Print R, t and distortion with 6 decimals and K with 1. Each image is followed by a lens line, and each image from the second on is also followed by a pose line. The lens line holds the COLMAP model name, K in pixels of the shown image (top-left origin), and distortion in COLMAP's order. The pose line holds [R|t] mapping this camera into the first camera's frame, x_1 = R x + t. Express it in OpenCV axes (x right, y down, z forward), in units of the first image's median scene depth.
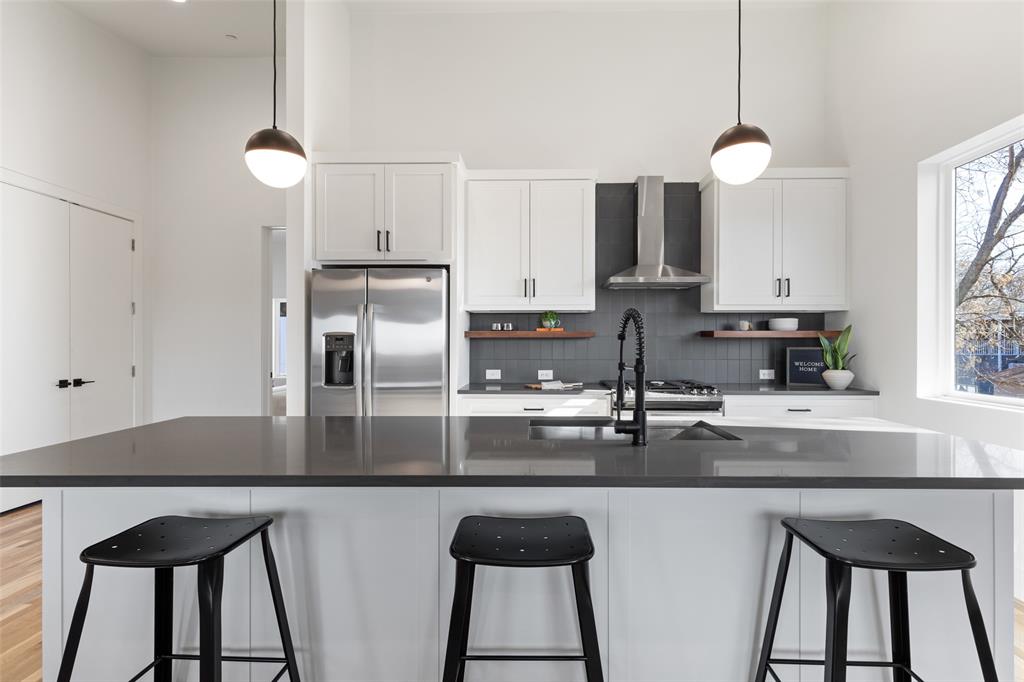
lens RADIAL K [[465.0, 0, 531.5], [0, 465.0, 343.0], [0, 0, 1]] dist [0.004657, -0.000773]
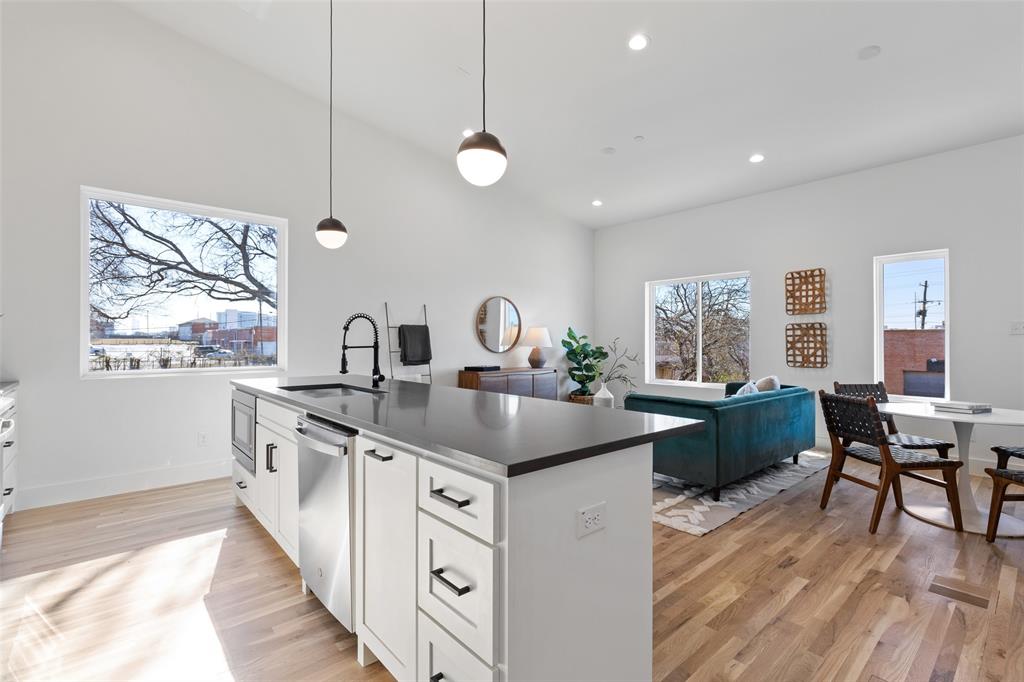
lens RADIAL K [[465.0, 0, 515.3], [0, 465.0, 339.1], [0, 0, 1]] dist [0.004657, -0.000773]
pose [[-0.666198, 0.002914, 0.745769, -0.661848], [-0.001369, 0.999986, -0.005130, 0.013808], [-0.745774, -0.004438, -0.666185, 0.774732]]
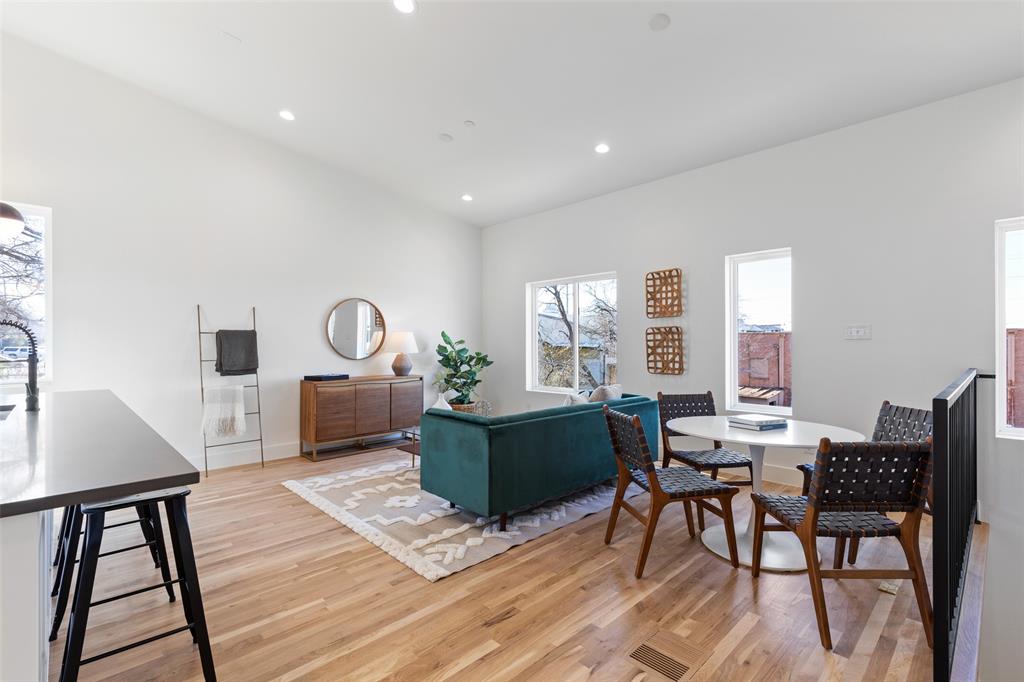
lens RADIAL K [[465.0, 0, 515.7], [0, 465.0, 341.7], [0, 0, 1]] dist [0.004657, -0.000773]
pose [[-0.703087, 0.004376, 0.711091, -0.841129], [0.003373, 0.999990, -0.002819, 0.001134], [-0.711096, 0.000416, -0.703095, 0.400474]]
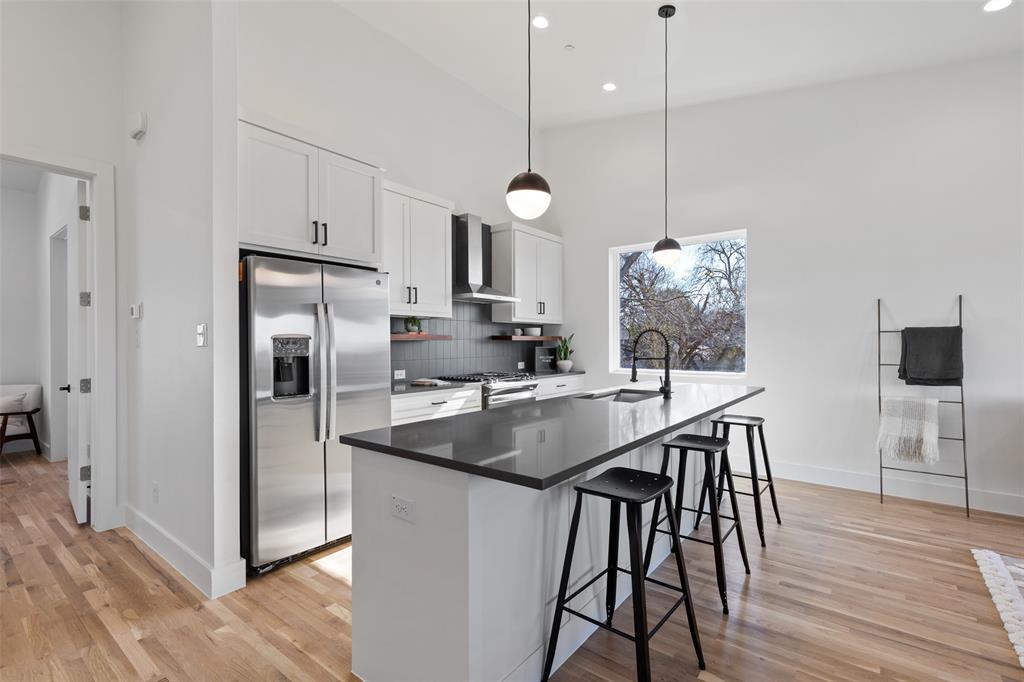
lens RADIAL K [[465.0, 0, 508.8], [0, 465.0, 340.9], [0, 0, 1]] dist [0.004657, -0.000773]
pose [[0.612641, 0.000169, 0.790361, -0.724399], [0.001870, 0.999997, -0.001663, -0.007968], [-0.790359, 0.002497, 0.612639, 0.140813]]
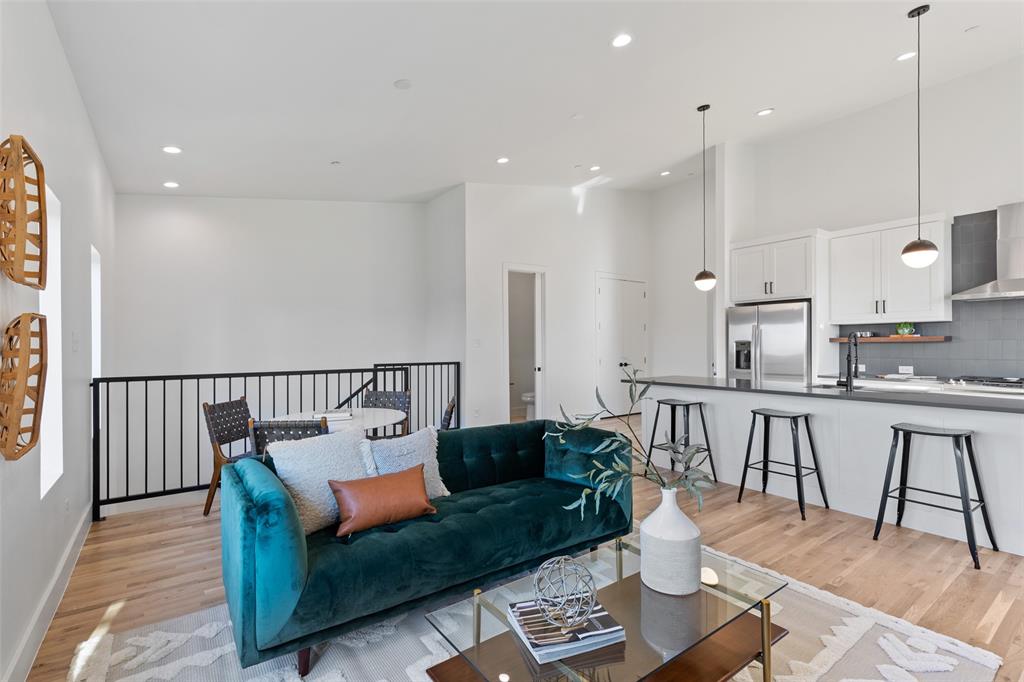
lens RADIAL K [[465.0, 0, 510.7], [0, 465.0, 343.5], [0, 0, 1]] dist [0.004657, -0.000773]
pose [[0.589431, -0.005201, -0.807802, 0.471760], [0.004882, 0.999984, -0.002876, -0.008273], [0.807804, -0.002249, 0.589447, -0.737899]]
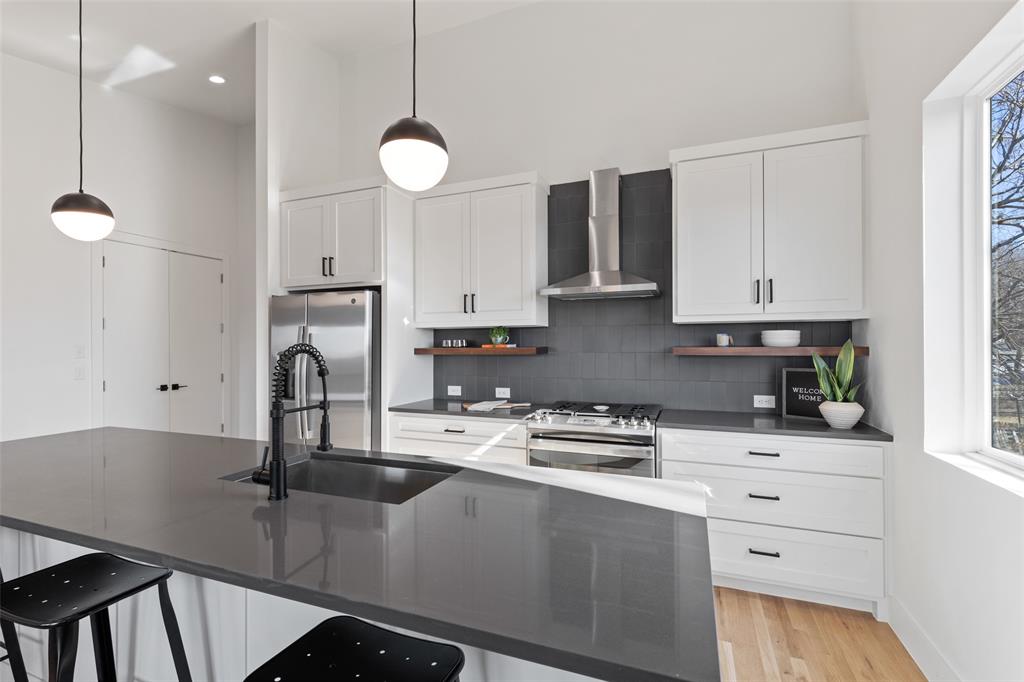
lens RADIAL K [[465.0, 0, 510.6], [0, 465.0, 343.1], [0, 0, 1]] dist [0.004657, -0.000773]
pose [[0.933572, -0.005898, -0.358341, 0.415007], [0.003527, 0.999967, -0.007270, -0.028571], [0.358372, 0.005523, 0.933562, 0.129042]]
